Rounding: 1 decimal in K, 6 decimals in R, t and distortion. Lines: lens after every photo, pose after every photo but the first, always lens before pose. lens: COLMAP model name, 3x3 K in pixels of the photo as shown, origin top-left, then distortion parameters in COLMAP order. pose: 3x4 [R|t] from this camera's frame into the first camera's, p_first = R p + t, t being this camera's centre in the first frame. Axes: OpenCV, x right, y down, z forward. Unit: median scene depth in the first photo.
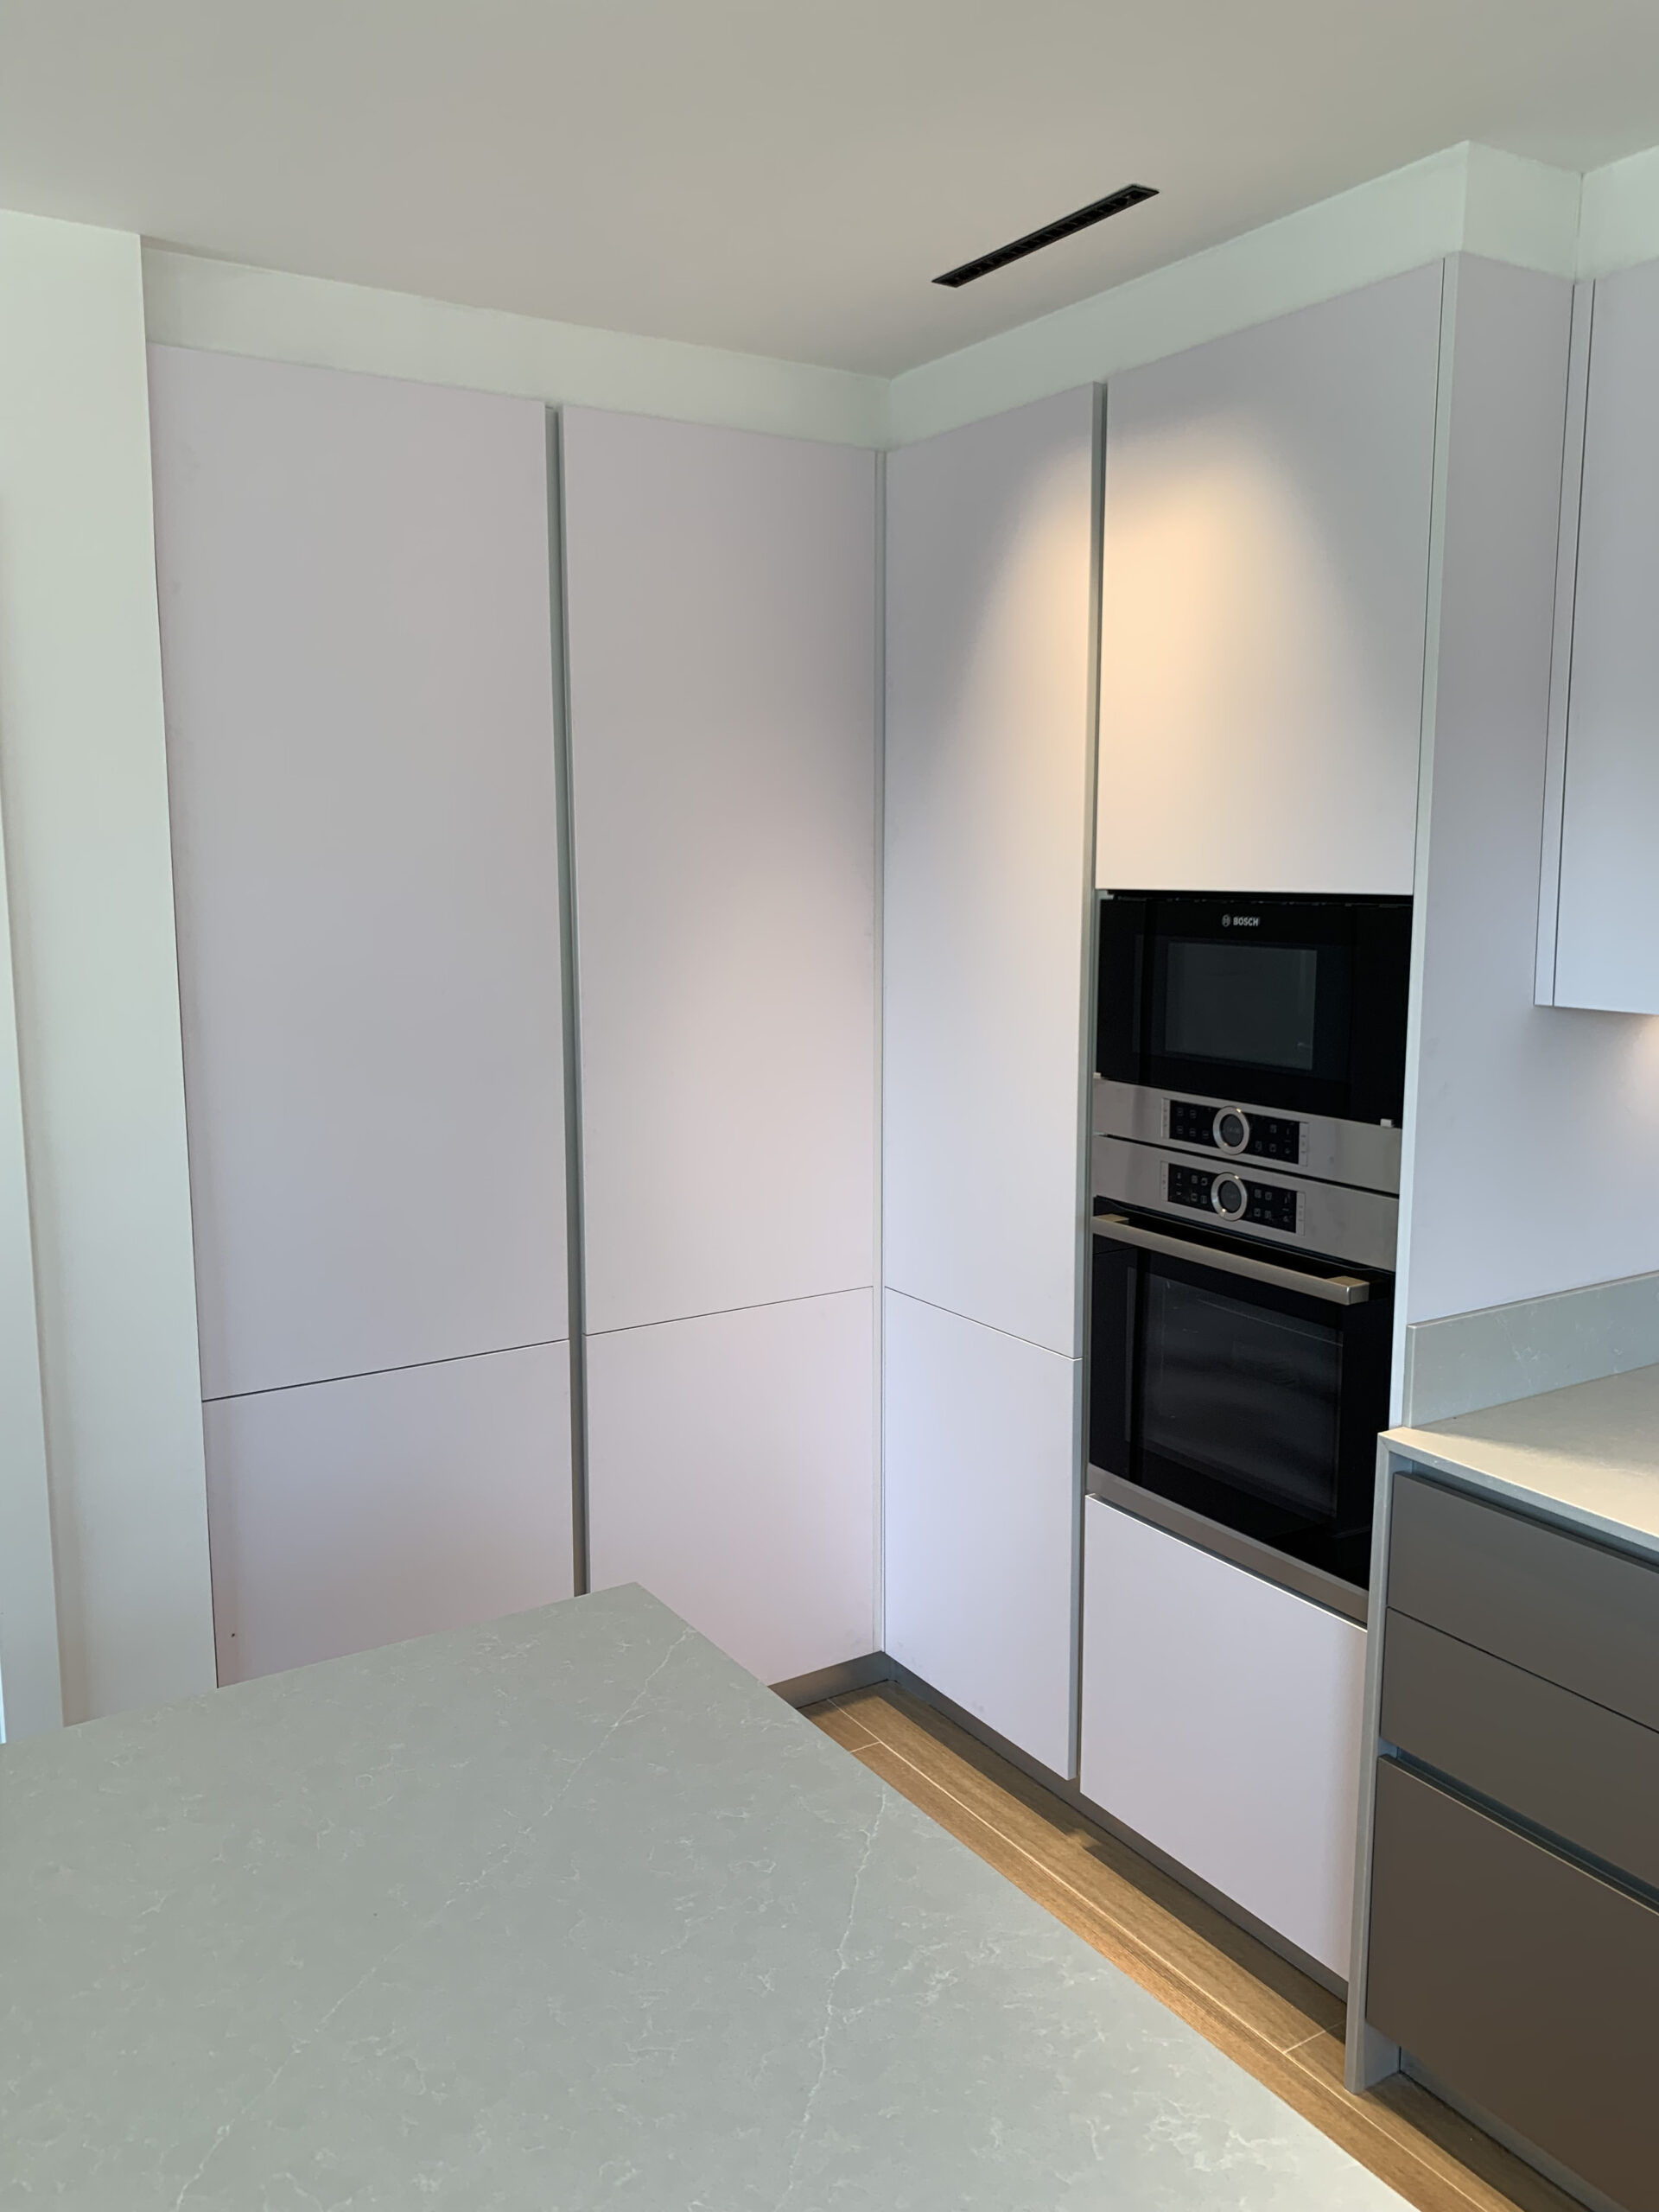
lens RADIAL K [[1683.6, 0, 828.2], [0, 1683.6, 1072.4], [0, 0, 1]] dist [0.047649, 0.002217]
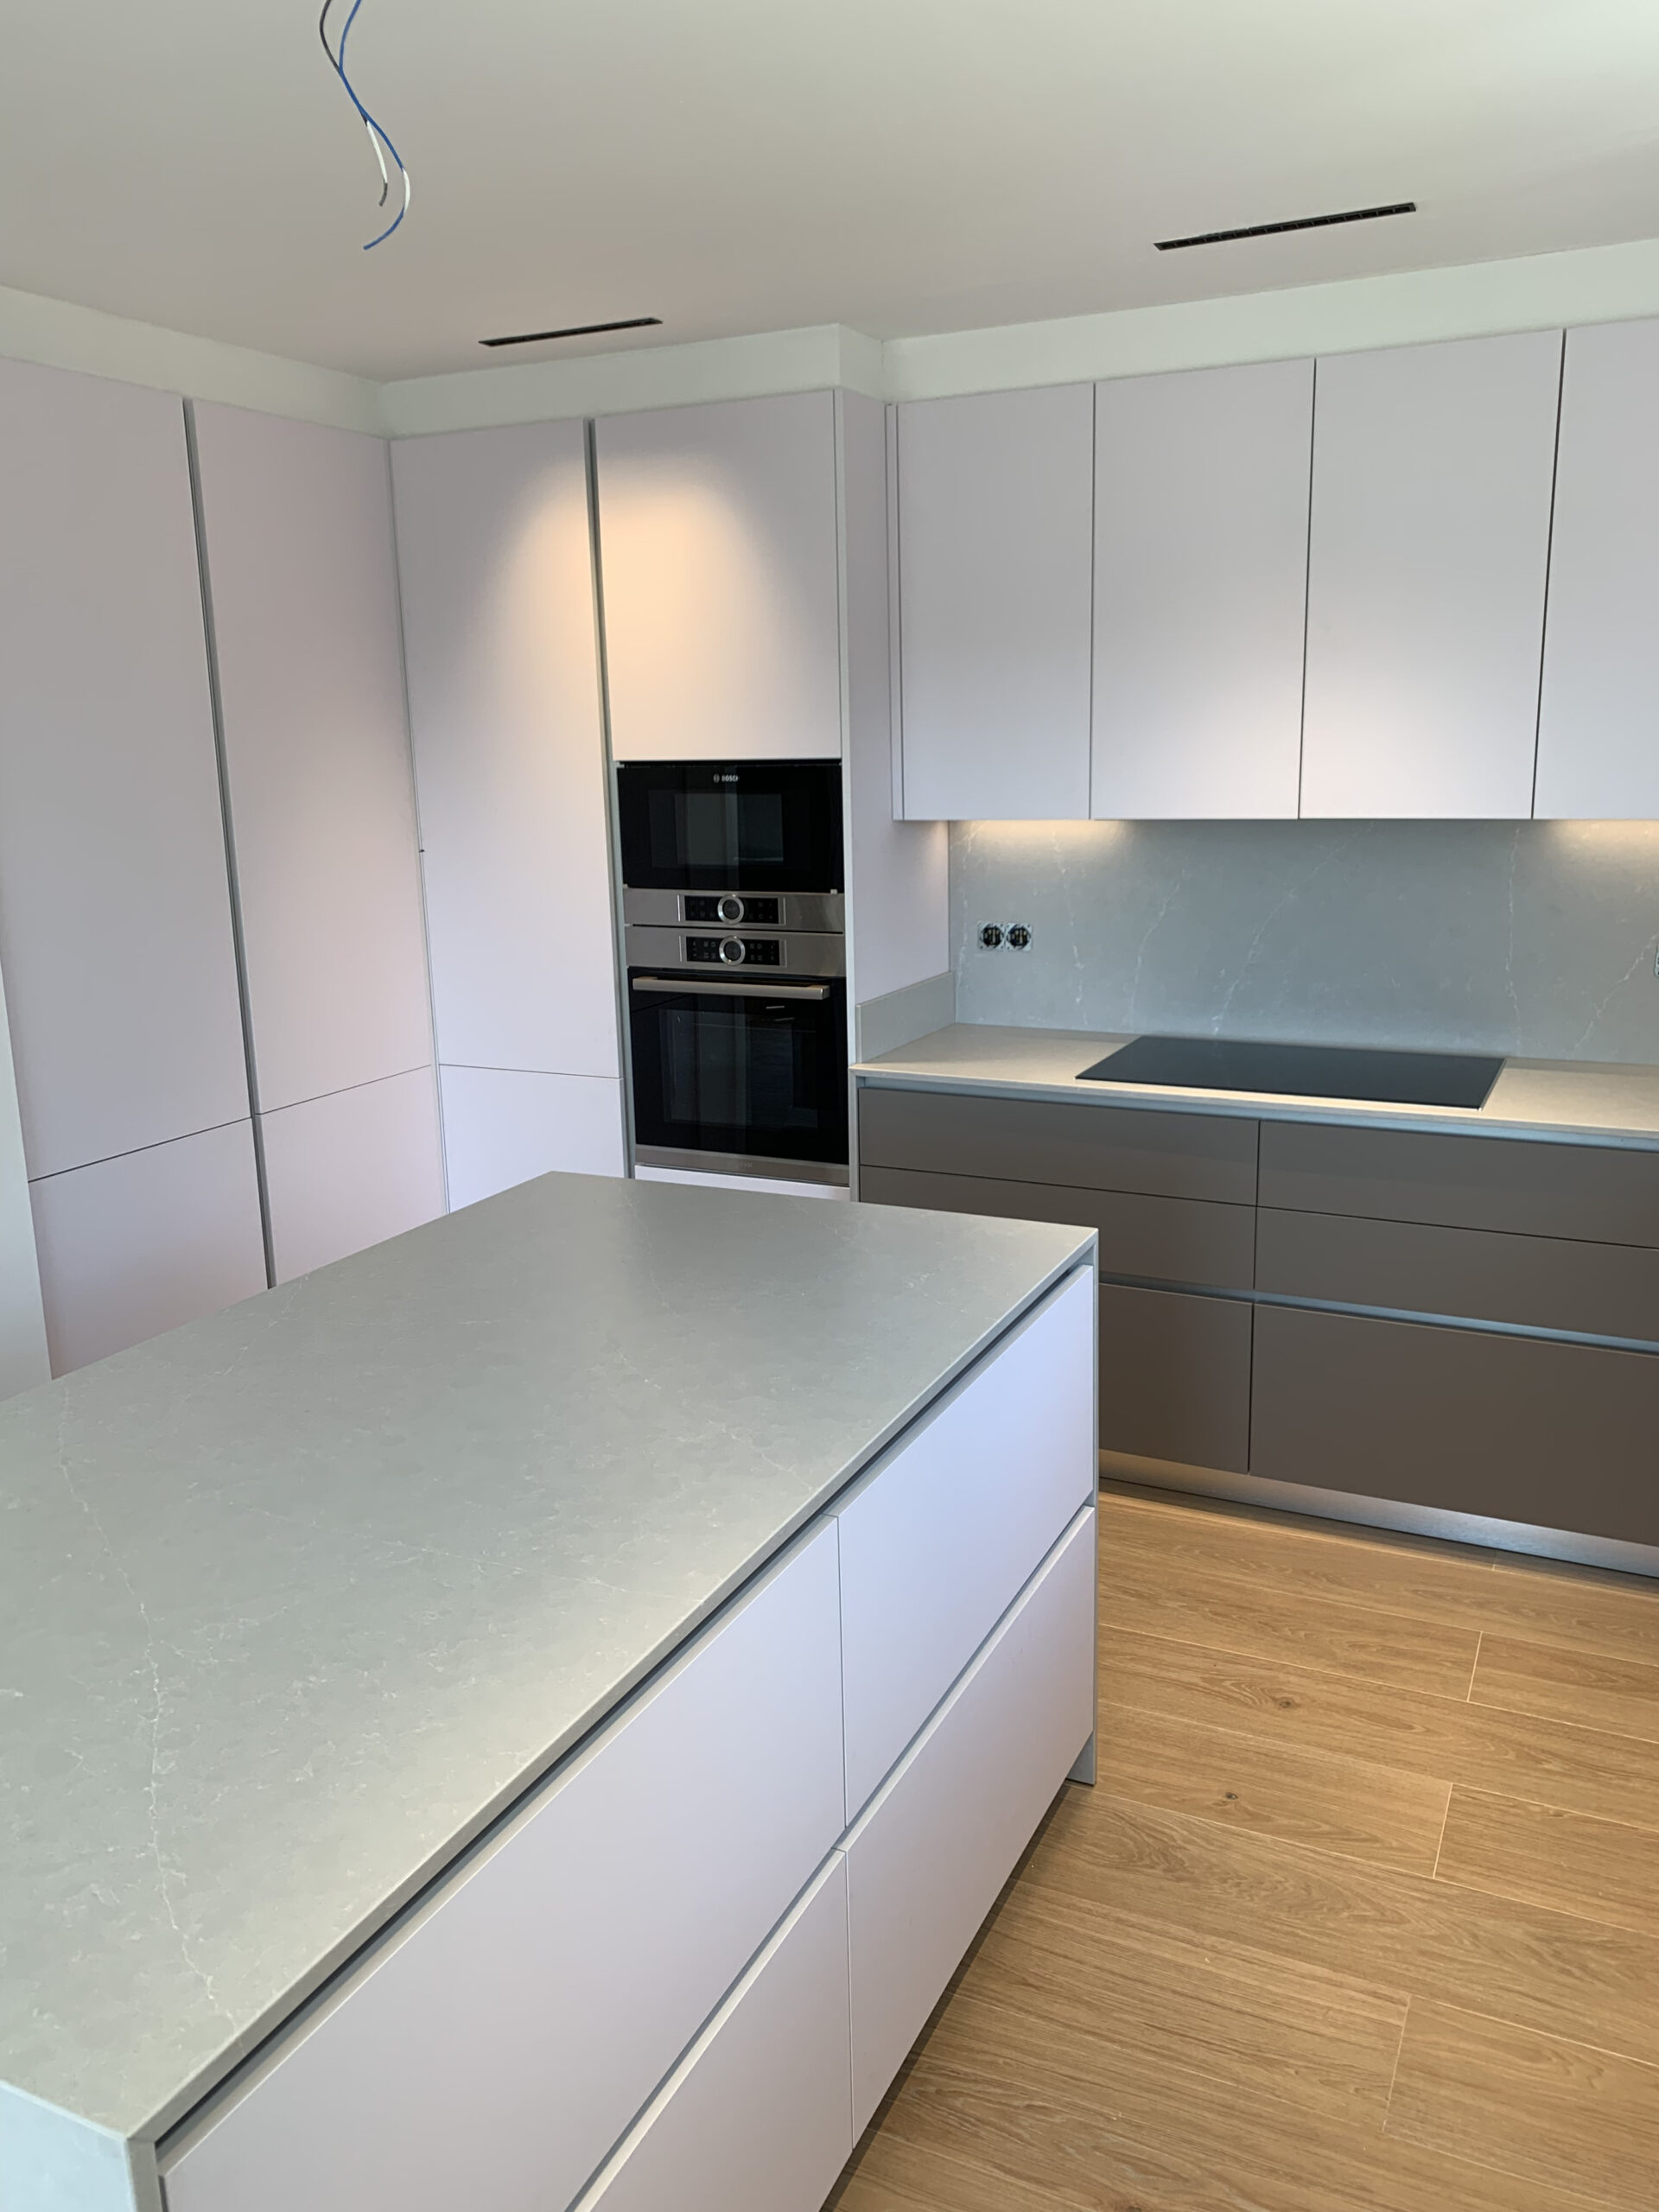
lens RADIAL K [[1704.1, 0, 825.7], [0, 1704.1, 1104.9], [0, 0, 1]] dist [0.061111, -0.067027]
pose [[0.853704, -0.132847, 0.503528, -0.526990], [0.089612, 0.989966, 0.109253, 0.048836], [-0.512990, -0.048148, 0.857043, -0.453552]]
